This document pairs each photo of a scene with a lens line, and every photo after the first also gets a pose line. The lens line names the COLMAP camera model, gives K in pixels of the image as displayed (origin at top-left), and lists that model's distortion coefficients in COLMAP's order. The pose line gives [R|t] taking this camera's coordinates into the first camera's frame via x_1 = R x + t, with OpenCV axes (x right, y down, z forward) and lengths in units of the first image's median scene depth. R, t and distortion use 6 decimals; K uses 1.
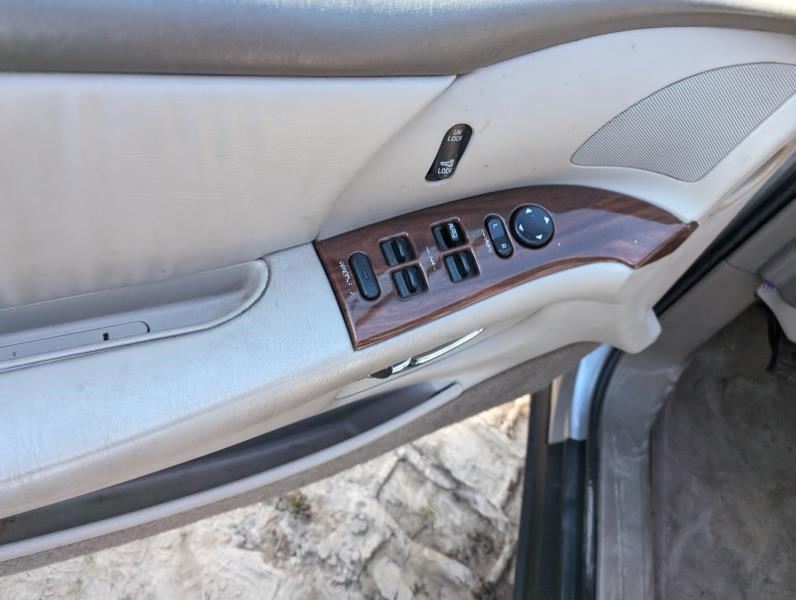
lens RADIAL K [[557.8, 0, 396.5], [0, 557.8, 290.8], [0, 0, 1]] dist [-0.001144, -0.001367]
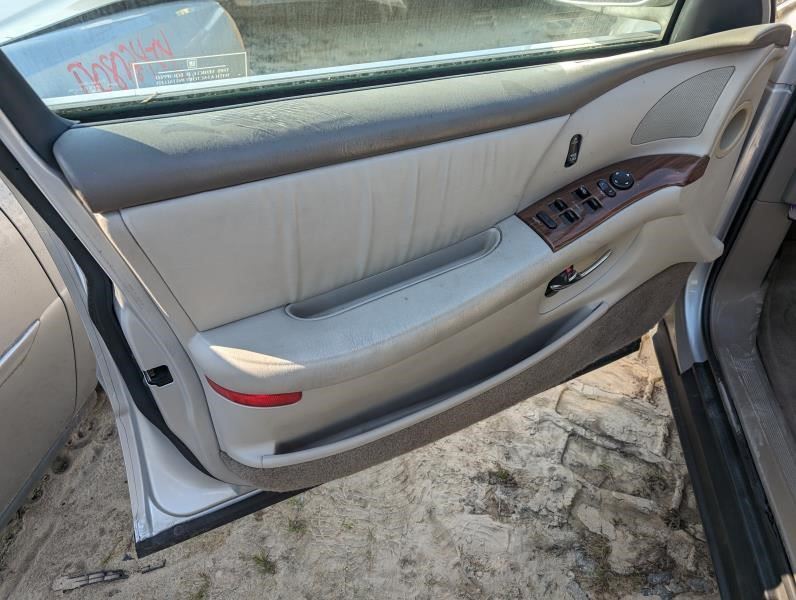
lens RADIAL K [[567.9, 0, 402.7], [0, 567.9, 302.9], [0, 0, 1]] dist [0.001835, 0.001684]
pose [[0.961580, -0.255701, -0.099910, -0.172837], [0.230028, 0.949103, -0.215152, 0.232530], [0.149839, 0.183903, 0.971457, -0.412320]]
